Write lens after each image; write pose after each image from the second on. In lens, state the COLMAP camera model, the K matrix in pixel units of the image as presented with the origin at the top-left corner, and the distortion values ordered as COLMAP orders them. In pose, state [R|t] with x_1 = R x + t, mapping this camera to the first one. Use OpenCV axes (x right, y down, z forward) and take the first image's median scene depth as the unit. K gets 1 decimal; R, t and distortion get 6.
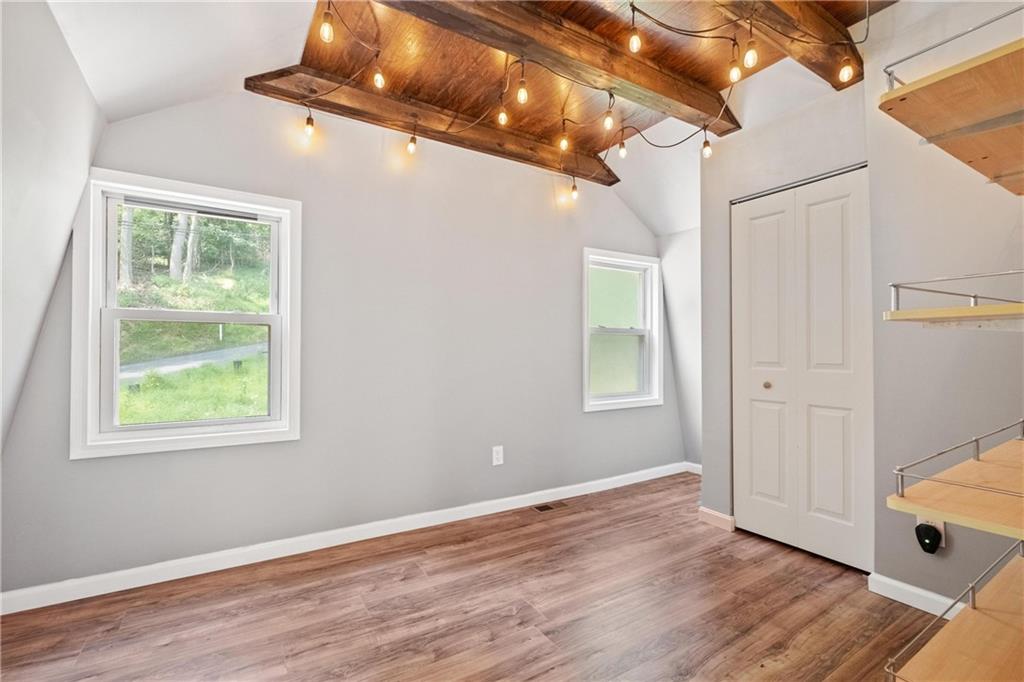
lens RADIAL K [[455.7, 0, 509.9], [0, 455.7, 345.3], [0, 0, 1]] dist [-0.001664, 0.001397]
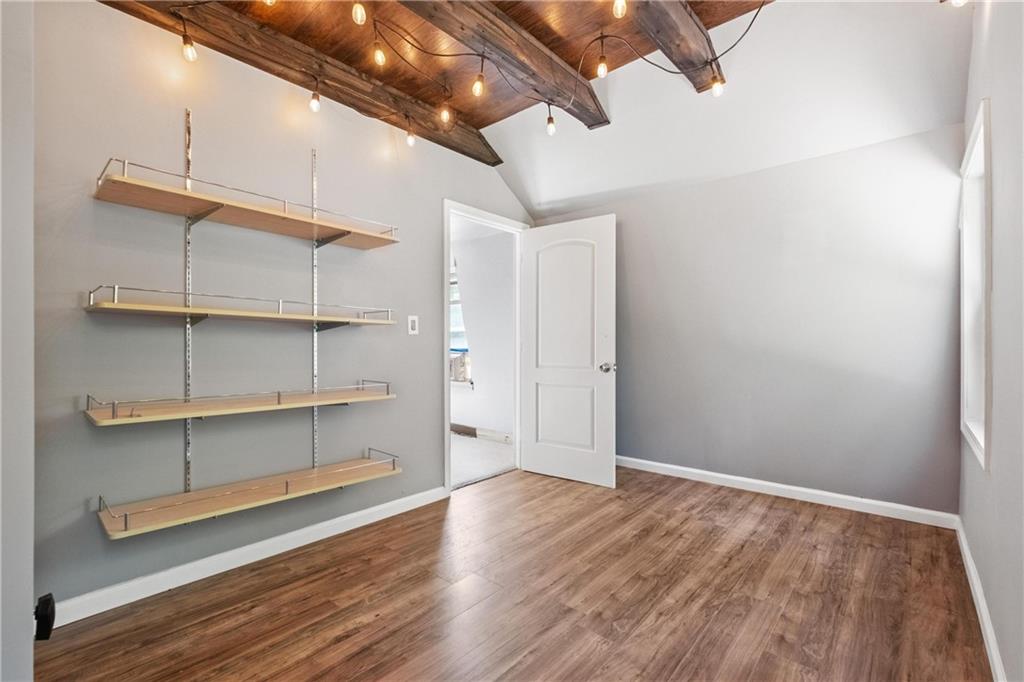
lens RADIAL K [[455.7, 0, 513.5], [0, 455.7, 343.1], [0, 0, 1]] dist [-0.001664, 0.001397]
pose [[-0.960487, 0.000576, -0.278326, 0.467026], [0.004009, 0.999923, -0.011764, 0.040710], [0.278297, -0.012415, -0.960415, 1.870704]]
